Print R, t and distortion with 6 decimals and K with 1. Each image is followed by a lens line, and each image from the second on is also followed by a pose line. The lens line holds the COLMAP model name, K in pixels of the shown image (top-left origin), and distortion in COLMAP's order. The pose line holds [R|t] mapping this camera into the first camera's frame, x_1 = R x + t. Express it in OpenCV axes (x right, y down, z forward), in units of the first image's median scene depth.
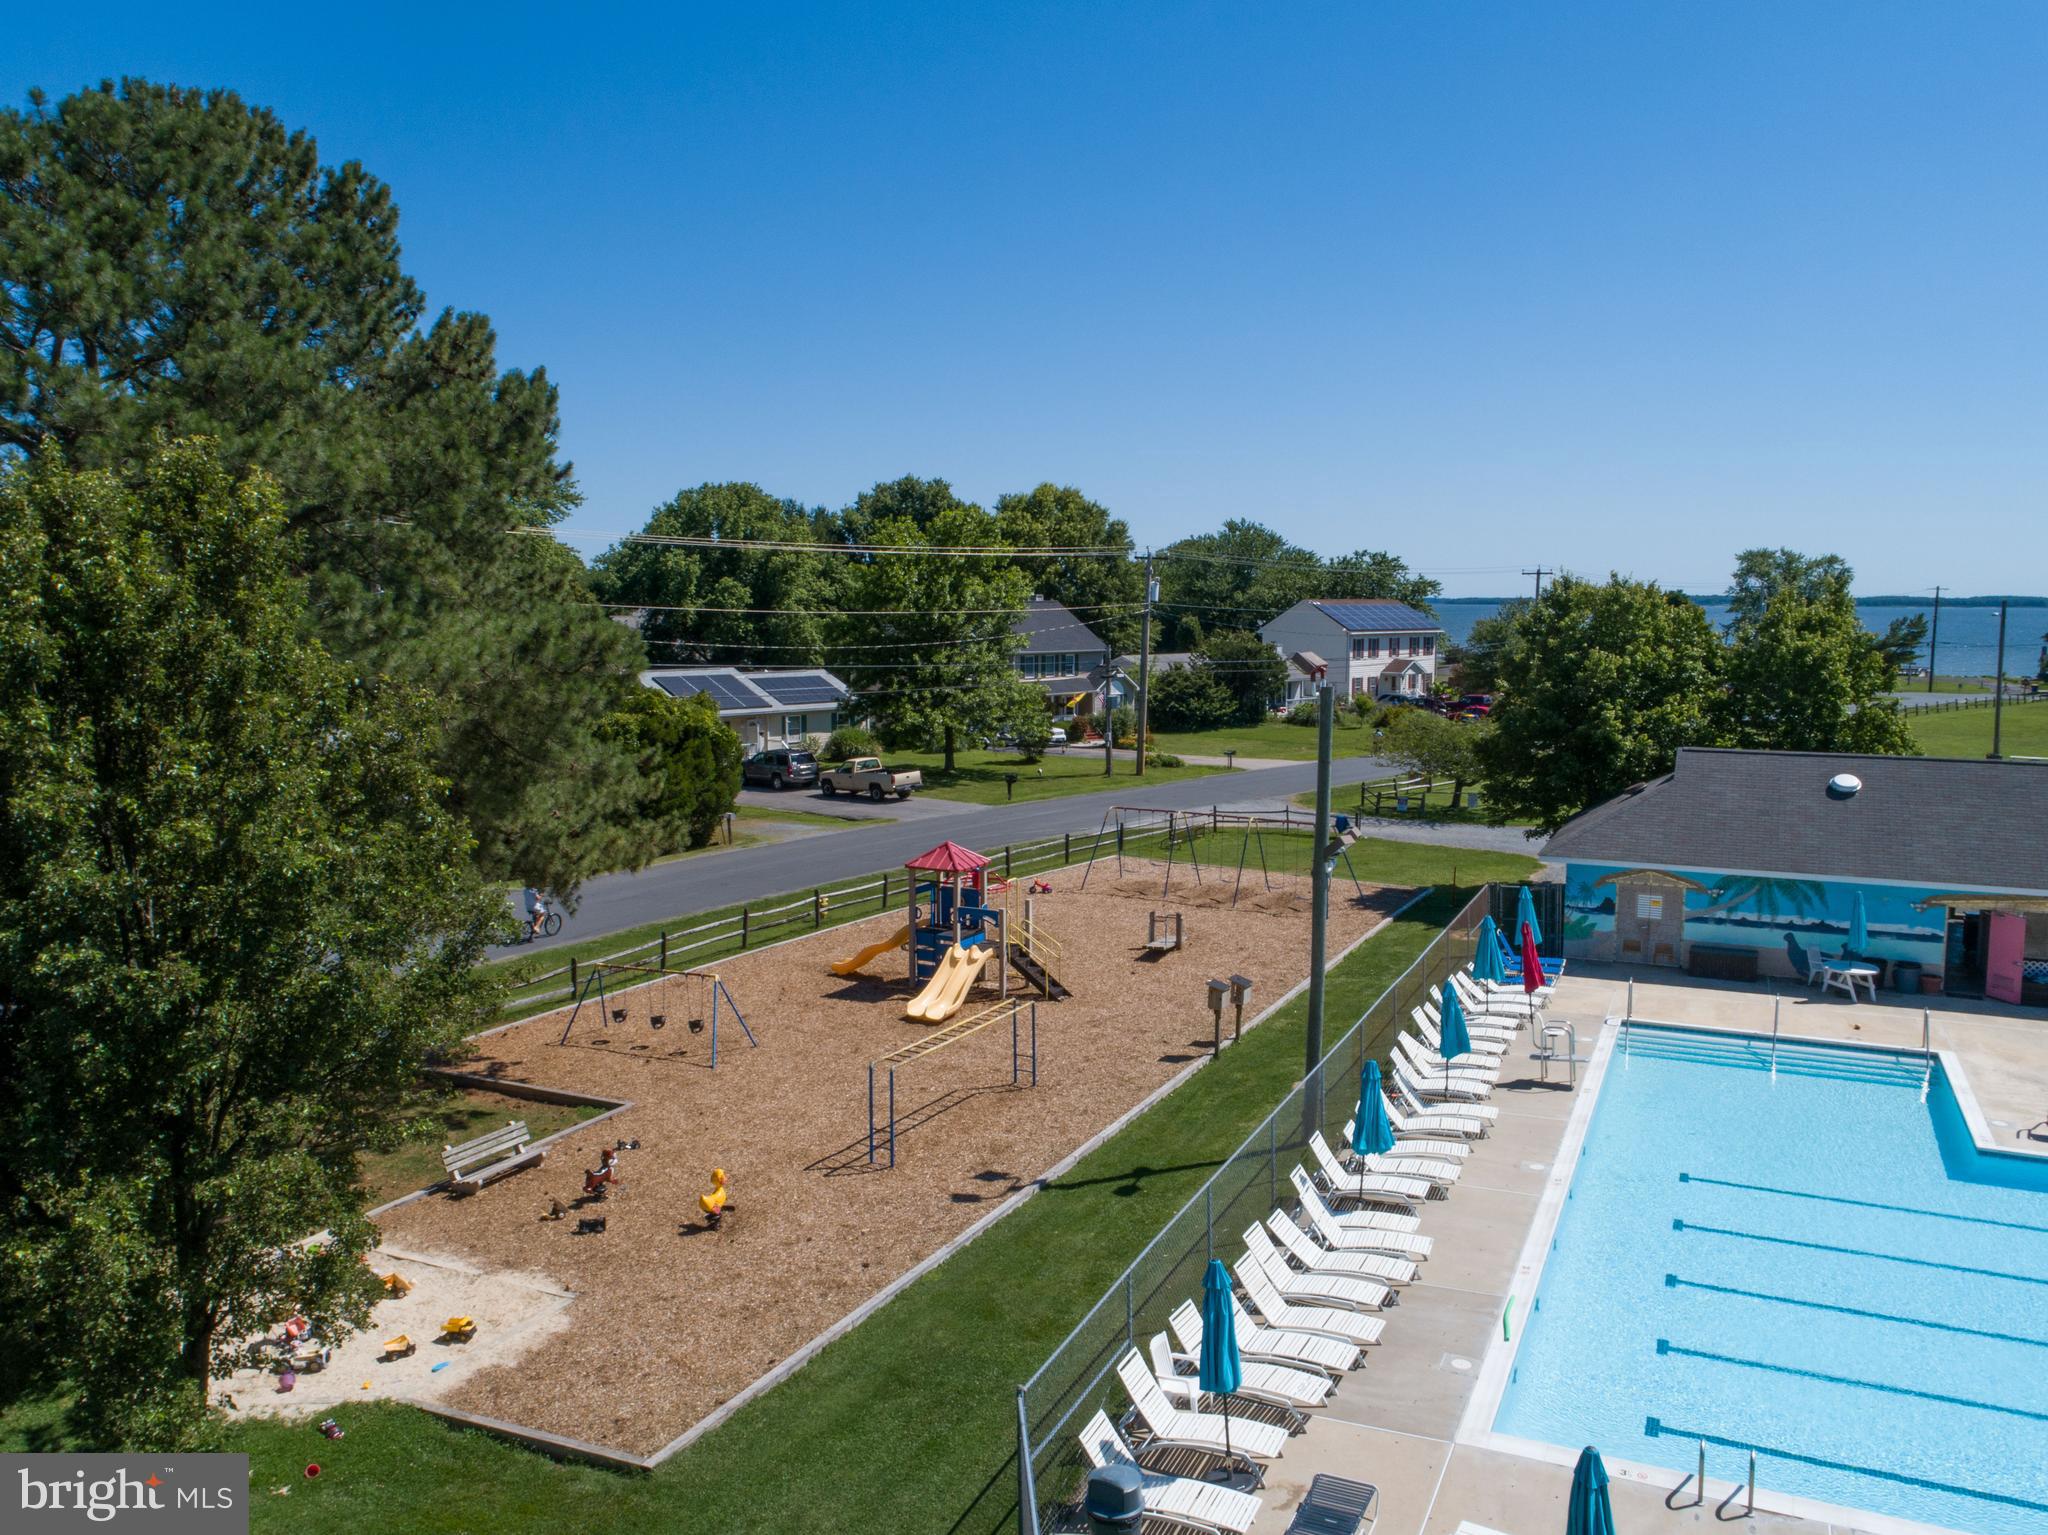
lens RADIAL K [[1535.4, 0, 1084.4], [0, 1535.4, 772.6], [0, 0, 1]] dist [-0.018107, 0.005714]
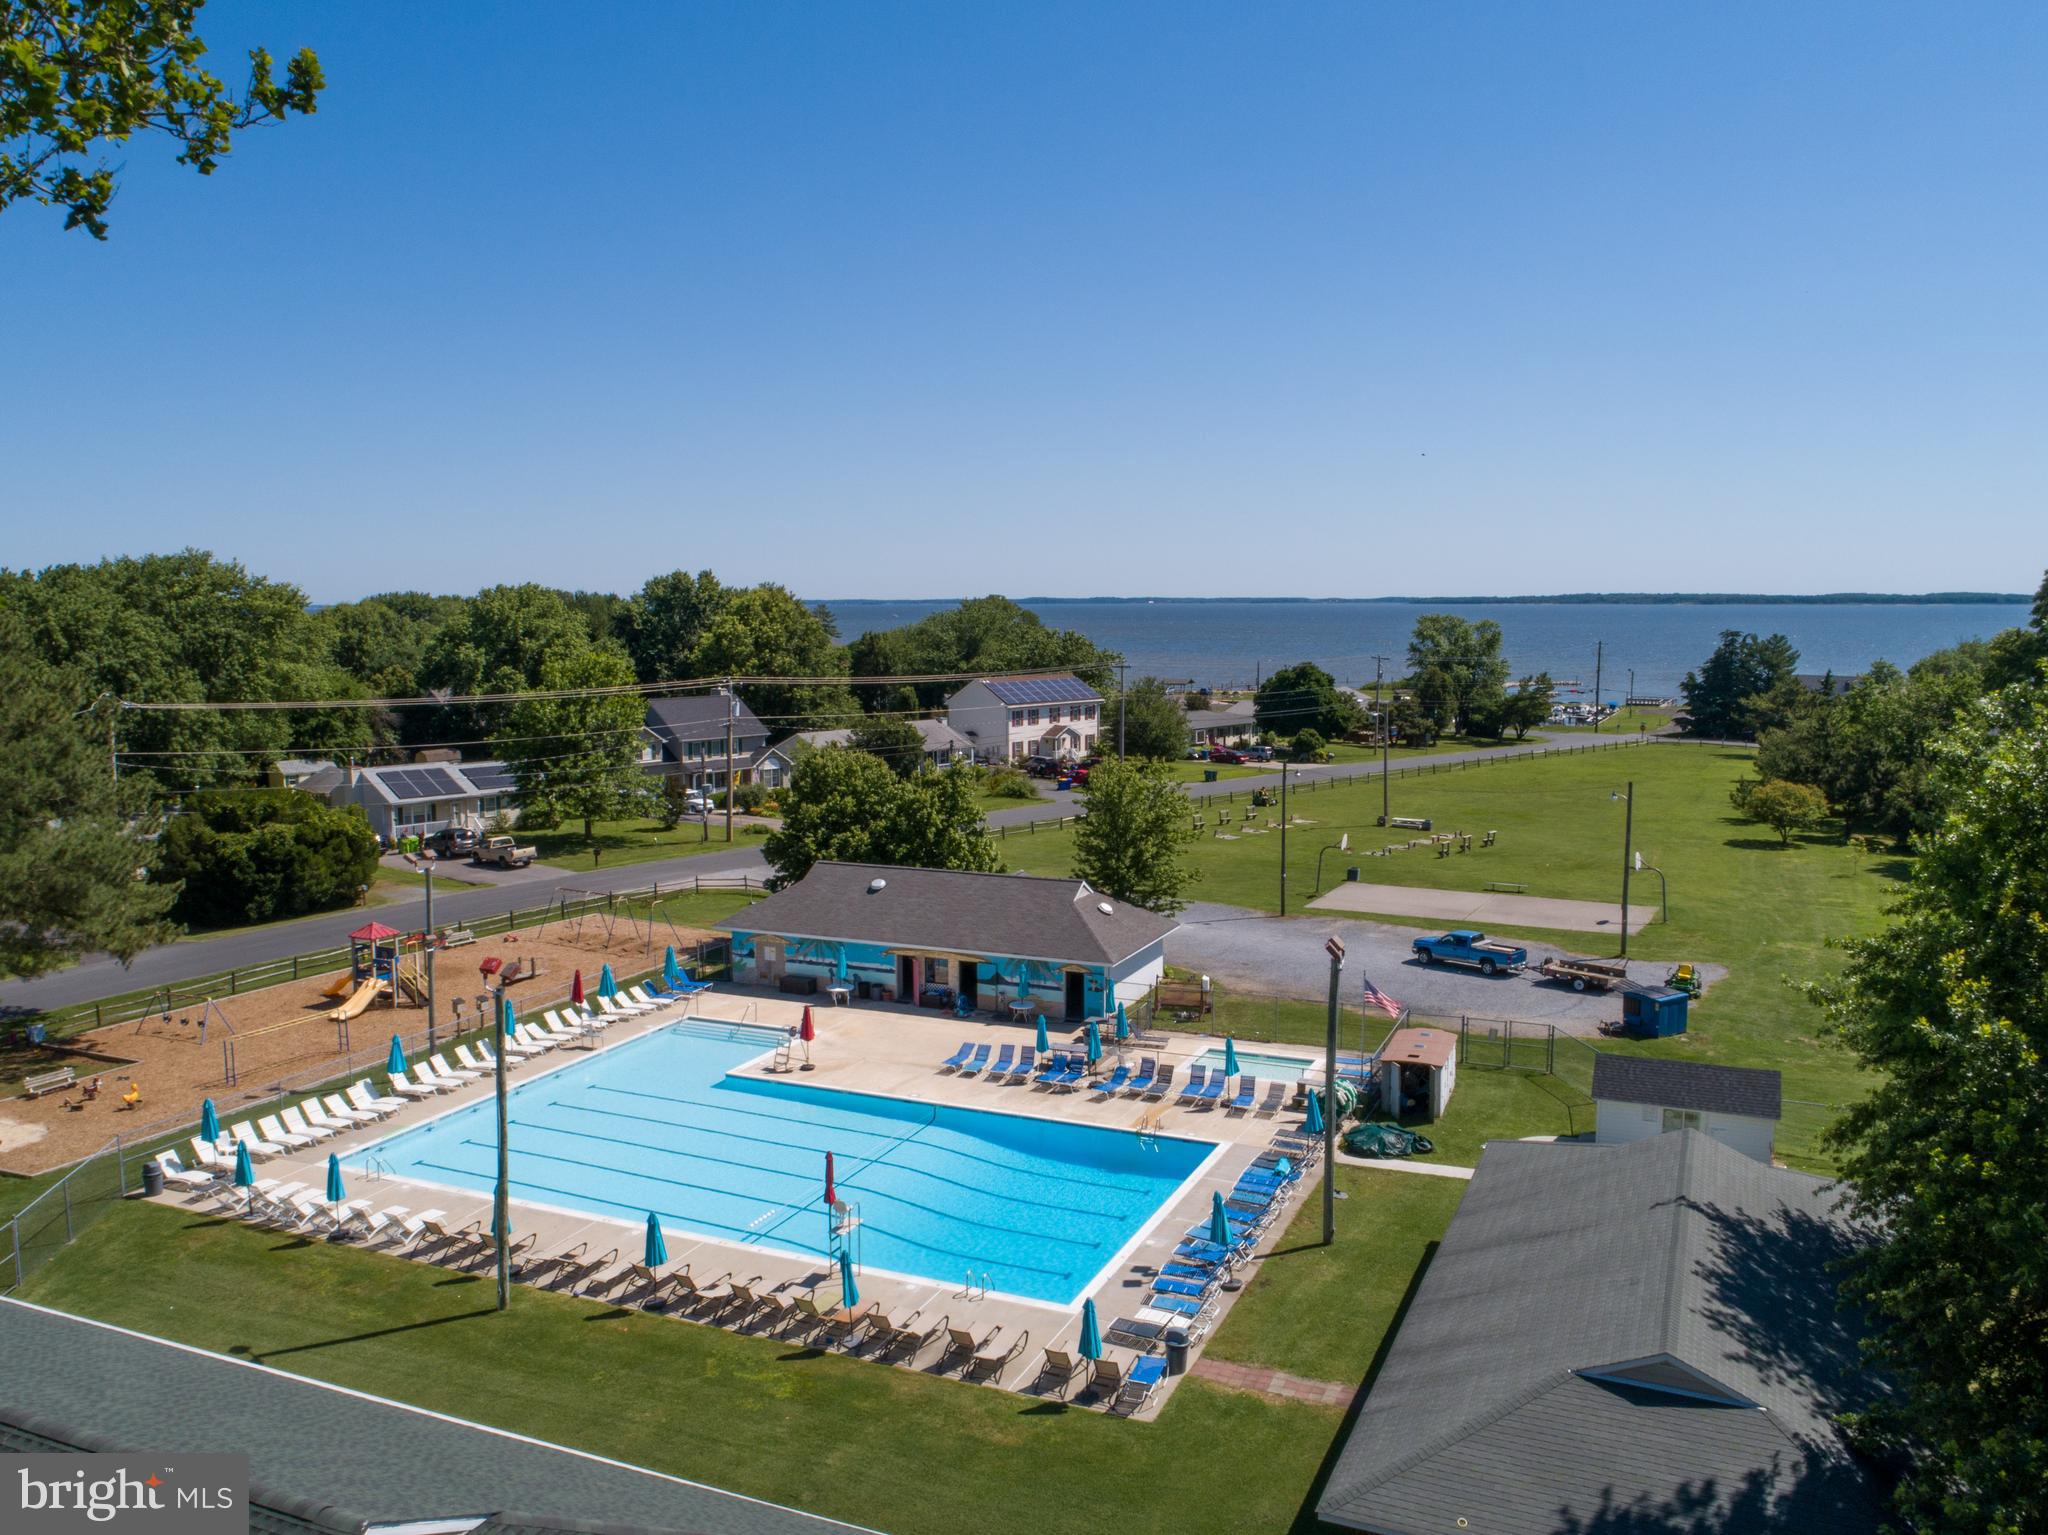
lens RADIAL K [[1535.4, 0, 1103.7], [0, 1535.4, 718.2], [0, 0, 1]] dist [-0.018107, 0.005714]
pose [[0.999654, -0.006750, 0.025422, 0.365452], [0.007604, 0.999405, -0.033651, -0.064879], [-0.025180, 0.033832, 0.999110, -0.426439]]
